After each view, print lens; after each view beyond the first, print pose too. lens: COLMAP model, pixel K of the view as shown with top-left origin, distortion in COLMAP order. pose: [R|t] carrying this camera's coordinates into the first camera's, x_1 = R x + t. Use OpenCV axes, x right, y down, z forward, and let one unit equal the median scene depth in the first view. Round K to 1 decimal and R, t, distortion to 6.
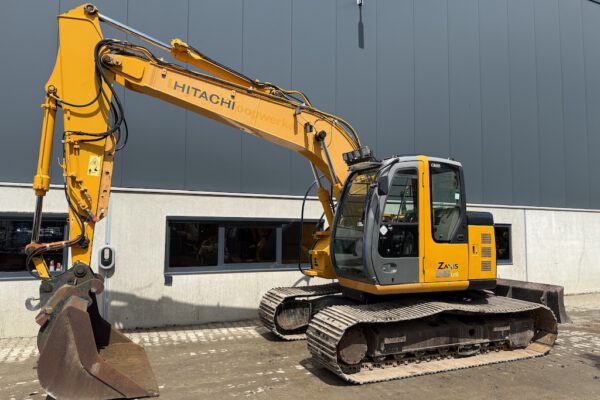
lens RADIAL K [[422.6, 0, 298.2], [0, 422.6, 202.5], [0, 0, 1]] dist [0.052843, -0.072425]
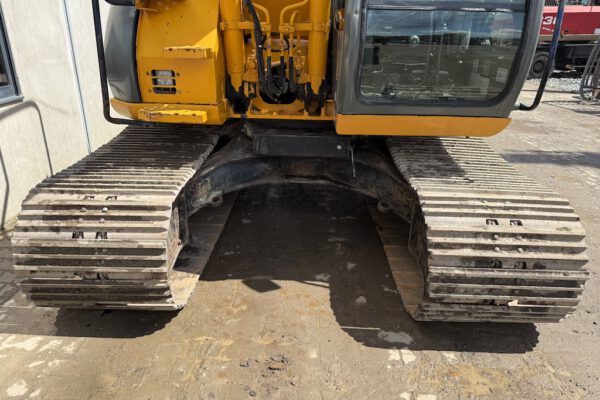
lens RADIAL K [[422.6, 0, 298.7], [0, 422.6, 201.7], [0, 0, 1]] dist [0.052843, -0.072425]
pose [[0.421392, -0.342553, 0.839694, -0.302499], [-0.078019, 0.908790, 0.409894, 0.096111], [-0.903516, -0.238239, 0.356231, 0.923529]]
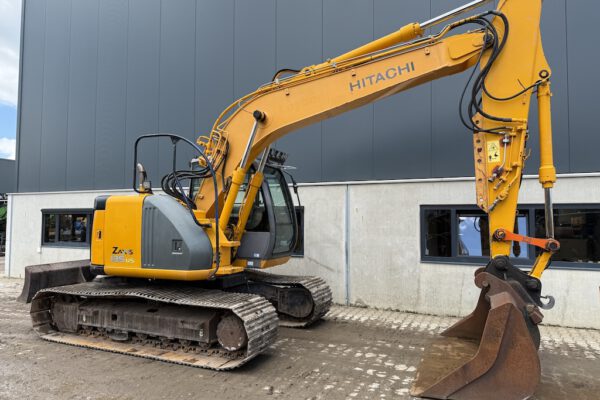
lens RADIAL K [[422.6, 0, 296.4], [0, 422.6, 193.4], [0, 0, 1]] dist [0.052843, -0.072425]
pose [[0.671943, -0.049130, -0.738971, 1.193779], [0.056908, 0.998272, -0.014623, 0.038599], [0.738413, -0.032227, 0.673578, 0.515924]]
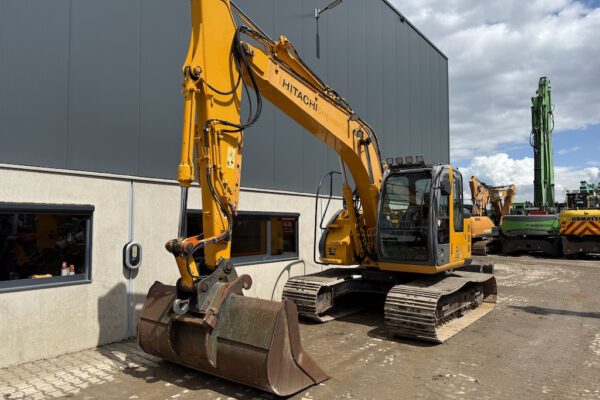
lens RADIAL K [[422.6, 0, 300.4], [0, 422.6, 200.9], [0, 0, 1]] dist [0.052843, -0.072425]
pose [[0.873649, 0.017356, 0.486247, -0.718040], [-0.025397, 0.999628, 0.009951, -0.002214], [-0.485893, -0.021043, 0.873765, 0.080021]]
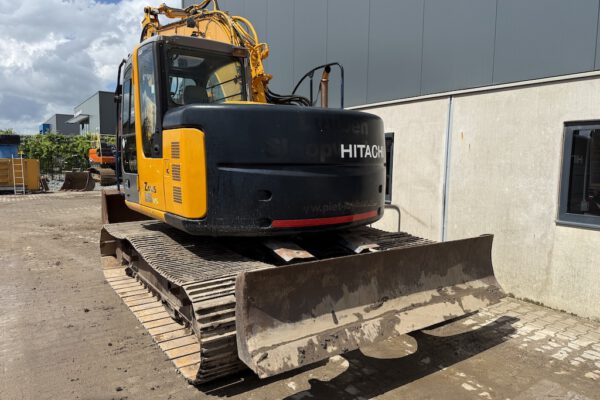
lens RADIAL K [[422.6, 0, 305.4], [0, 422.6, 203.9], [0, 0, 1]] dist [0.052843, -0.072425]
pose [[0.189484, 0.096922, -0.977088, 1.123982], [0.061182, 0.992017, 0.110268, 0.110503], [0.979976, -0.080675, 0.182042, 1.114731]]
